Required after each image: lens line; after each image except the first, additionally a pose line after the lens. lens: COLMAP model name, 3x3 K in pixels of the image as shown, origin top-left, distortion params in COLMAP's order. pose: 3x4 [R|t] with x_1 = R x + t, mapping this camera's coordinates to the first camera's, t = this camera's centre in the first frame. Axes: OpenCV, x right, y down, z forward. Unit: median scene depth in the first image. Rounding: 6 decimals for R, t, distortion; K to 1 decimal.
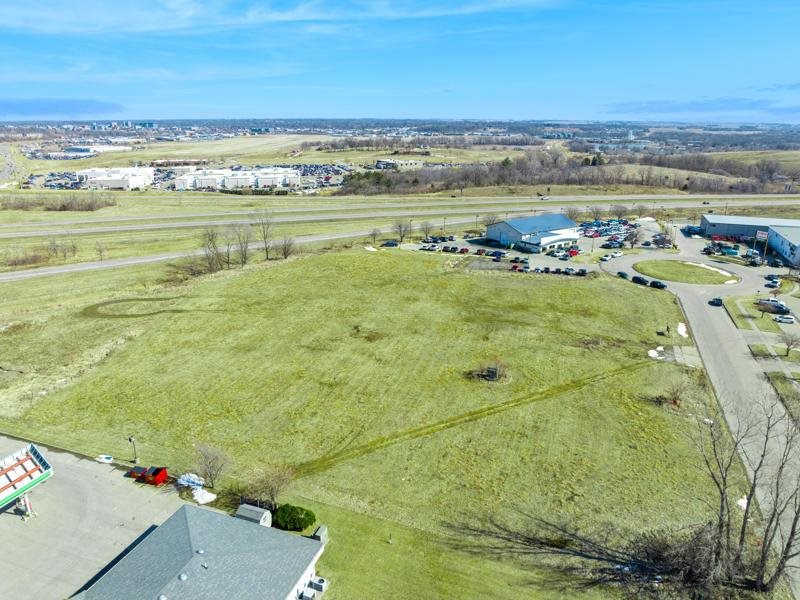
lens RADIAL K [[562.3, 0, 400.0], [0, 562.3, 300.0], [0, 0, 1]] dist [-0.041348, 0.005214]
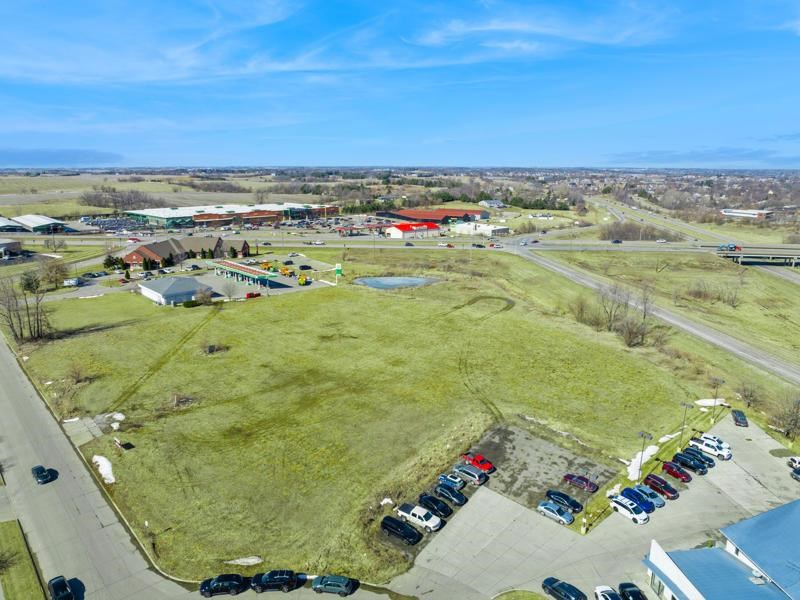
lens RADIAL K [[562.3, 0, 400.0], [0, 562.3, 300.0], [0, 0, 1]] dist [-0.041348, 0.005214]
pose [[-0.469594, 0.203611, -0.859083, 0.578869], [-0.277430, 0.889724, 0.362523, -0.314931], [0.838161, 0.408574, -0.361321, 0.965298]]
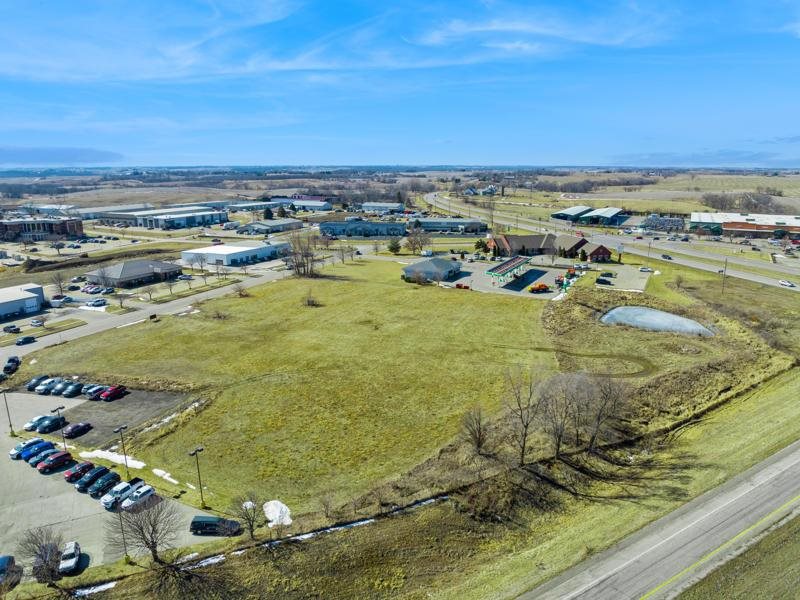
lens RADIAL K [[556.4, 0, 402.6], [0, 556.4, 297.8], [0, 0, 1]] dist [-0.034100, -0.000822]
pose [[-0.991867, -0.033515, 0.122790, -0.188125], [0.035483, 0.853659, 0.519621, -0.431307], [-0.122236, 0.519752, -0.845527, 1.315141]]
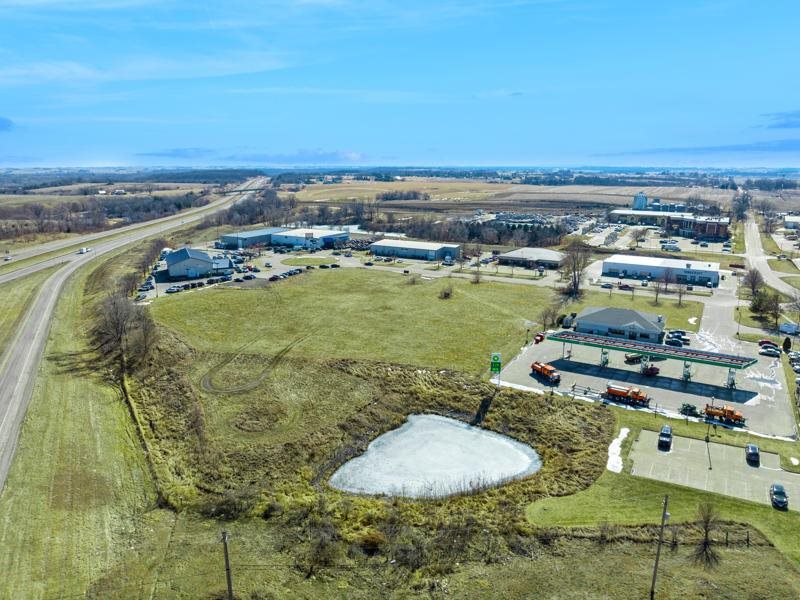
lens RADIAL K [[562.3, 0, 400.0], [0, 562.3, 300.0], [0, 0, 1]] dist [-0.041348, 0.005214]
pose [[0.179985, -0.233099, 0.955652, -0.976394], [0.303228, 0.937353, 0.171527, -0.136339], [-0.935766, 0.258908, 0.239392, 0.354820]]
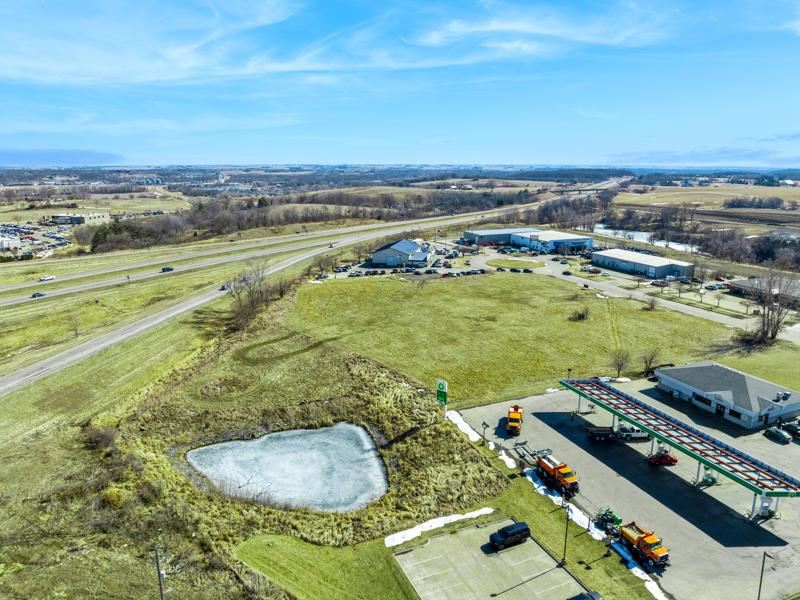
lens RADIAL K [[562.3, 0, 400.0], [0, 562.3, 300.0], [0, 0, 1]] dist [-0.041348, 0.005214]
pose [[0.738875, -0.161786, 0.654132, -0.738353], [0.209907, 0.977710, 0.004716, -0.024935], [-0.640314, 0.133822, 0.756366, 0.014368]]
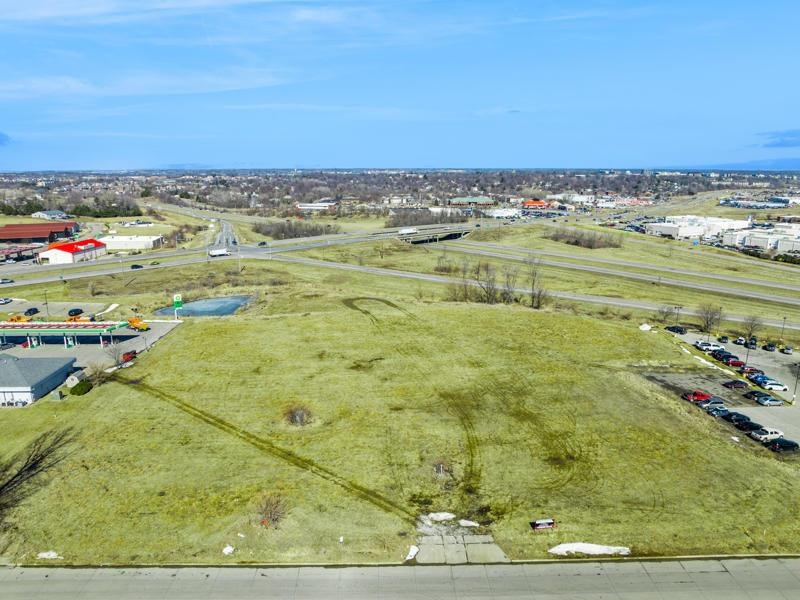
lens RADIAL K [[562.3, 0, 400.0], [0, 562.3, 300.0], [0, 0, 1]] dist [-0.041348, 0.005214]
pose [[0.370419, 0.212255, -0.904289, 0.576947], [-0.287227, 0.952002, 0.105799, -0.120135], [0.883341, 0.220546, 0.413604, 0.368864]]
